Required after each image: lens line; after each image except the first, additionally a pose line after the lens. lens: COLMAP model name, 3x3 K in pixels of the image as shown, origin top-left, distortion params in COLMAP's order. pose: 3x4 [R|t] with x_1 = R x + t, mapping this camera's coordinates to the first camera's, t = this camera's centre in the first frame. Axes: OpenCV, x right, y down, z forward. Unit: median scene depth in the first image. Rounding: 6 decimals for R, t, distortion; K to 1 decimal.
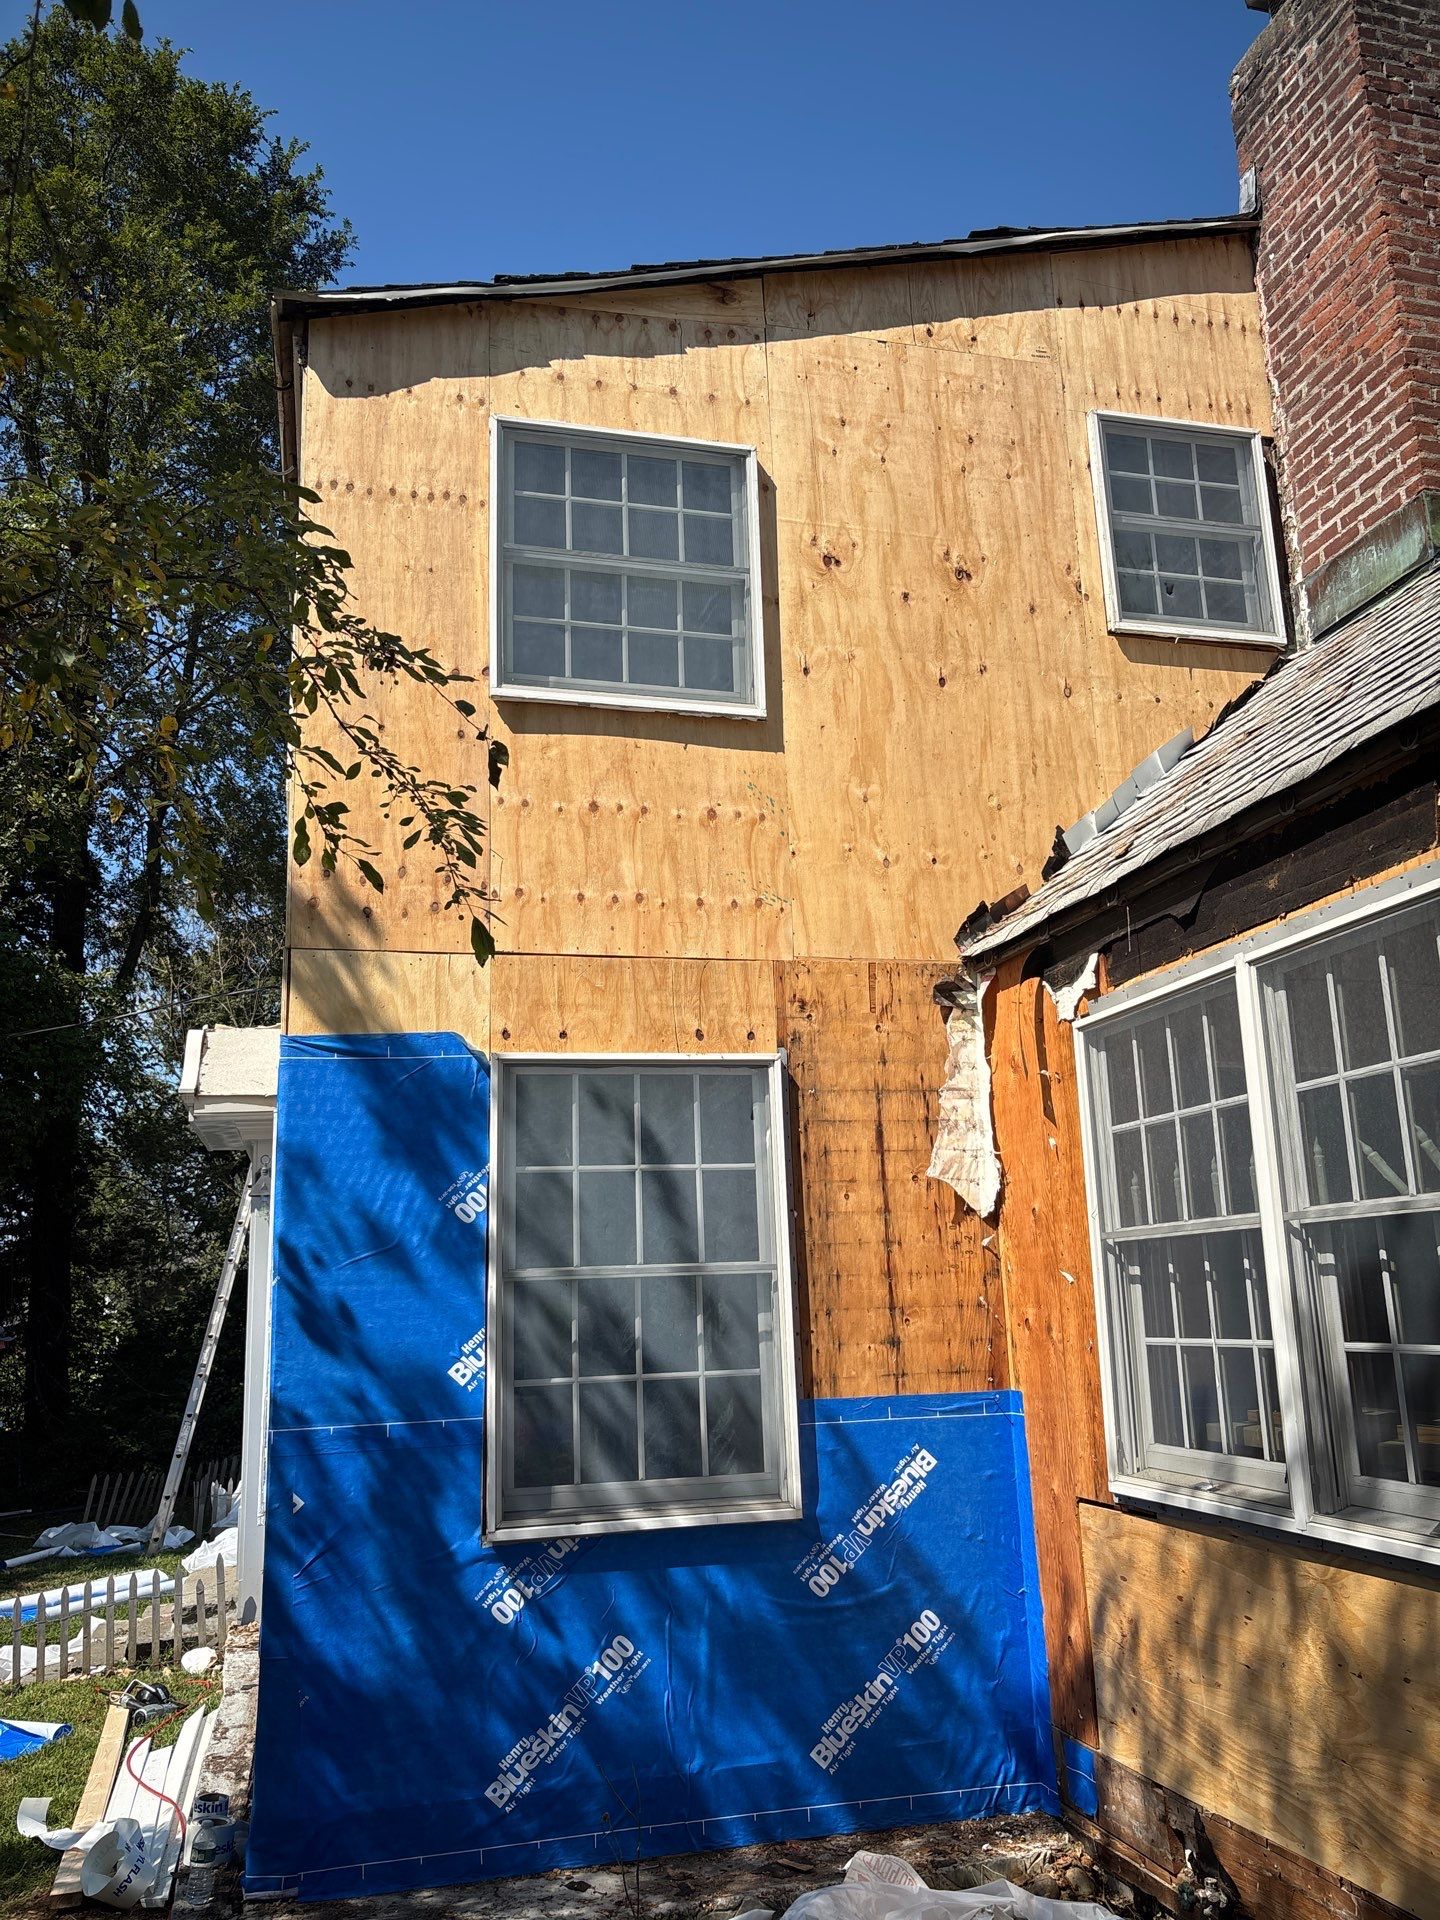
lens RADIAL K [[1462.8, 0, 711.7], [0, 1462.8, 998.7], [0, 0, 1]] dist [0.038161, -0.048311]
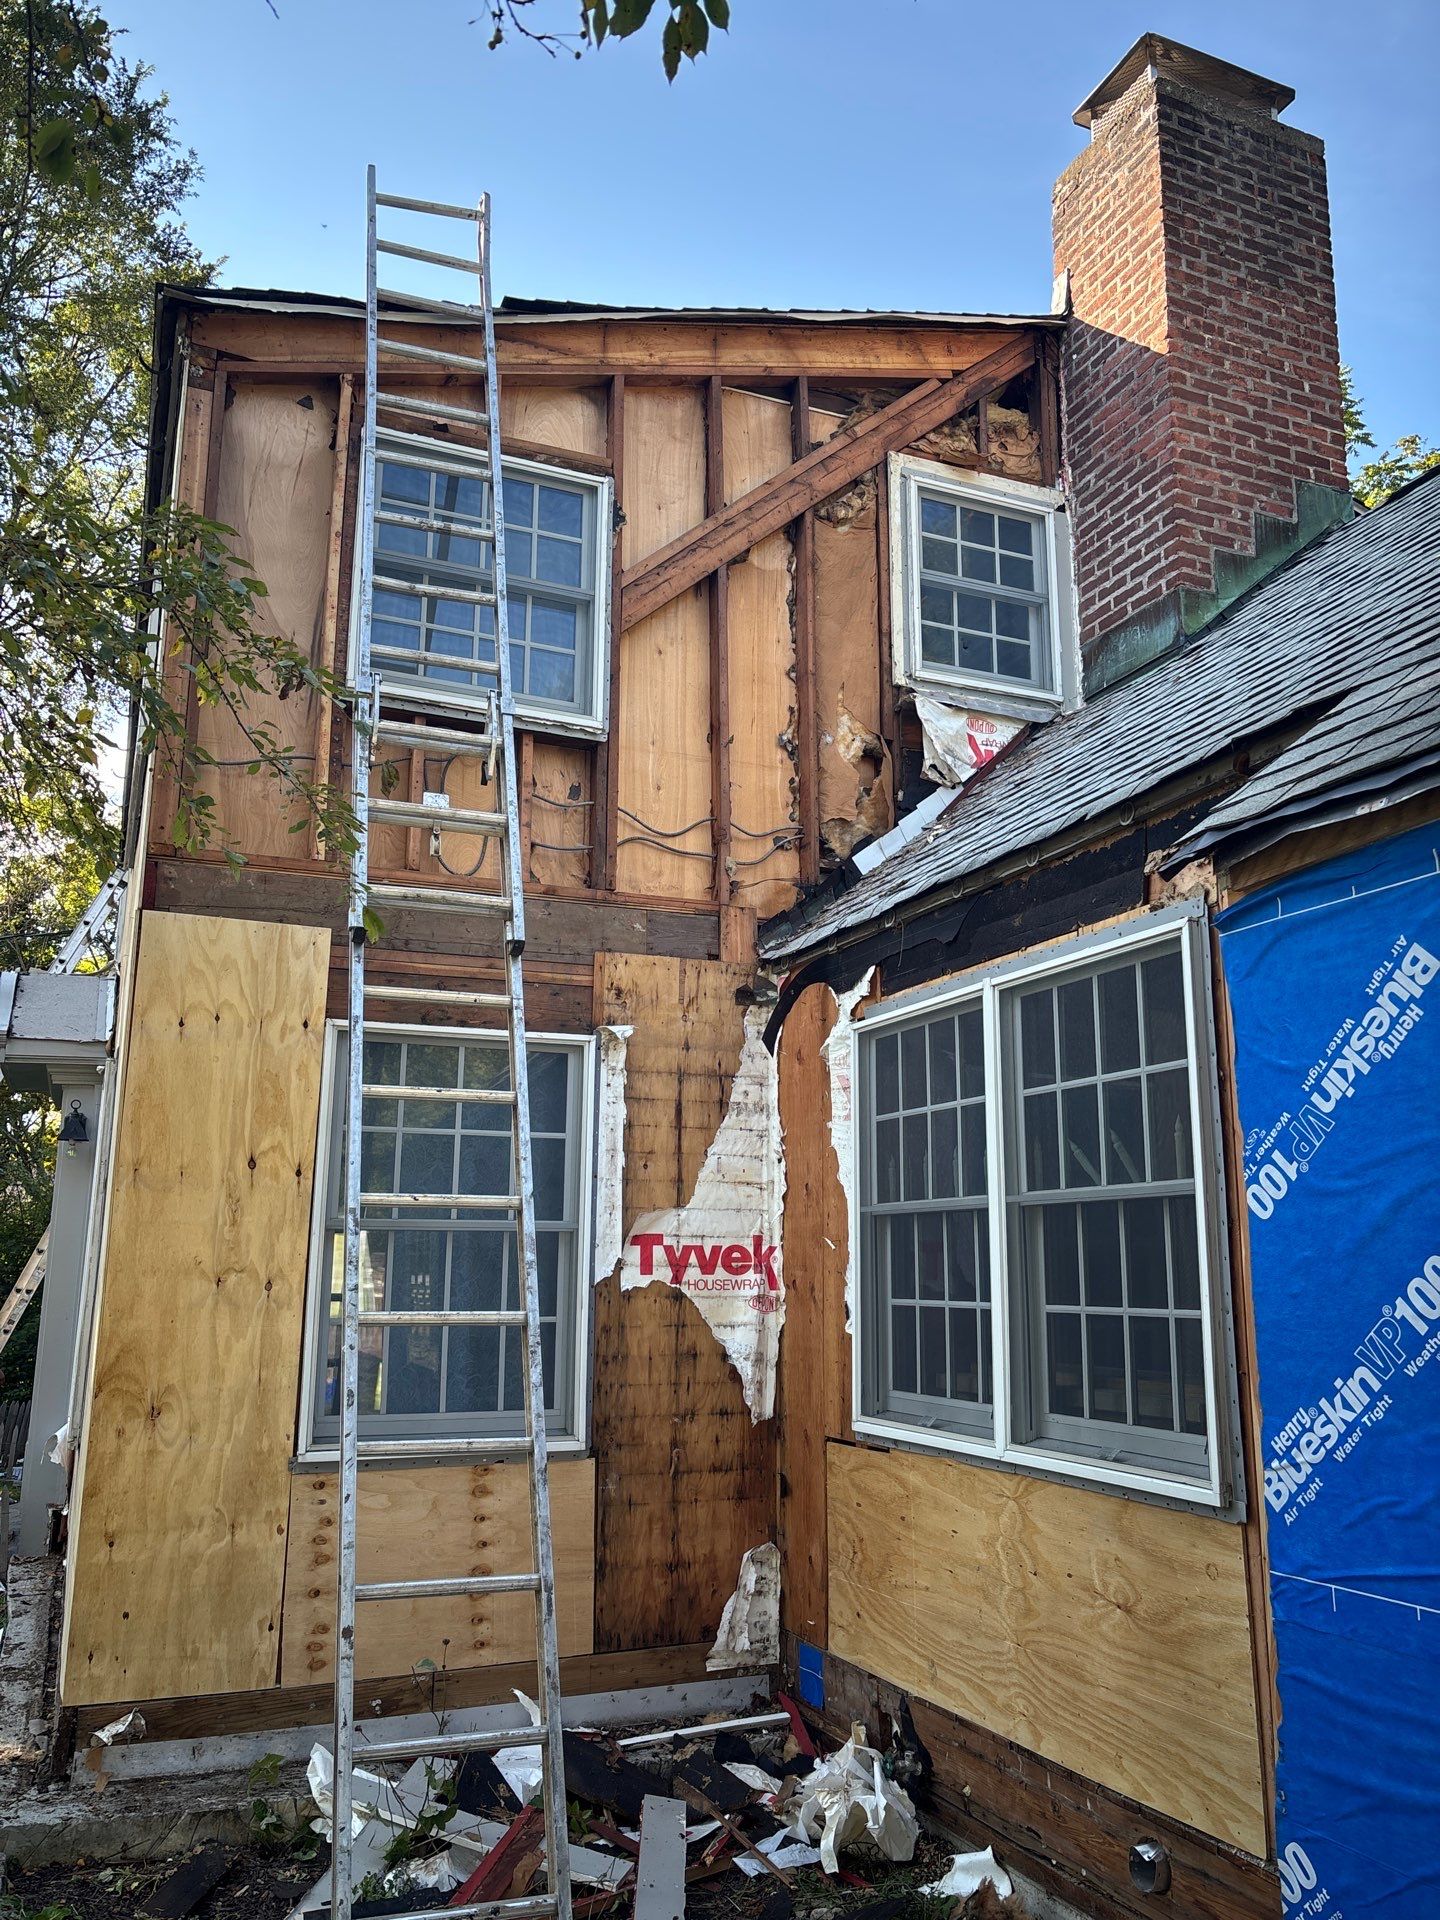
lens RADIAL K [[1462.8, 0, 699.2], [0, 1462.8, 974.9], [0, 0, 1]] dist [0.038161, -0.048311]
pose [[0.990238, 0.068188, 0.121572, -0.013910], [-0.068438, 0.997653, -0.002129, -0.011423], [-0.121432, -0.006212, 0.992580, -0.121121]]
